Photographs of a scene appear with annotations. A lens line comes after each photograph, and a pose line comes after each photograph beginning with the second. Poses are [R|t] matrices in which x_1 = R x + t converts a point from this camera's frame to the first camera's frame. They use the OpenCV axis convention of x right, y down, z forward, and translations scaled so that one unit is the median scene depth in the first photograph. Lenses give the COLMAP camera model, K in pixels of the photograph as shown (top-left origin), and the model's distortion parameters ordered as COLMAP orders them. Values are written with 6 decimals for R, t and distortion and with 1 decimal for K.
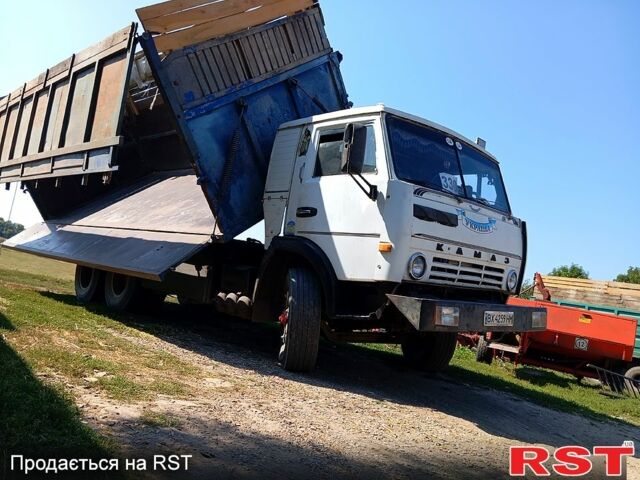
lens RADIAL K [[514.9, 0, 308.3], [0, 514.9, 239.2], [0, 0, 1]] dist [0.003930, 0.001517]
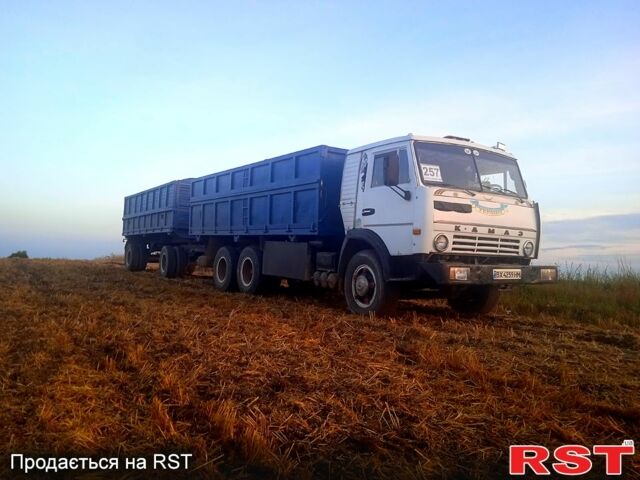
lens RADIAL K [[514.9, 0, 308.3], [0, 514.9, 239.2], [0, 0, 1]] dist [0.003930, 0.001517]
pose [[0.976101, -0.081765, -0.201347, 0.119534], [0.083724, 0.996488, 0.001221, 0.008614], [0.200540, -0.018049, 0.979519, -0.465353]]
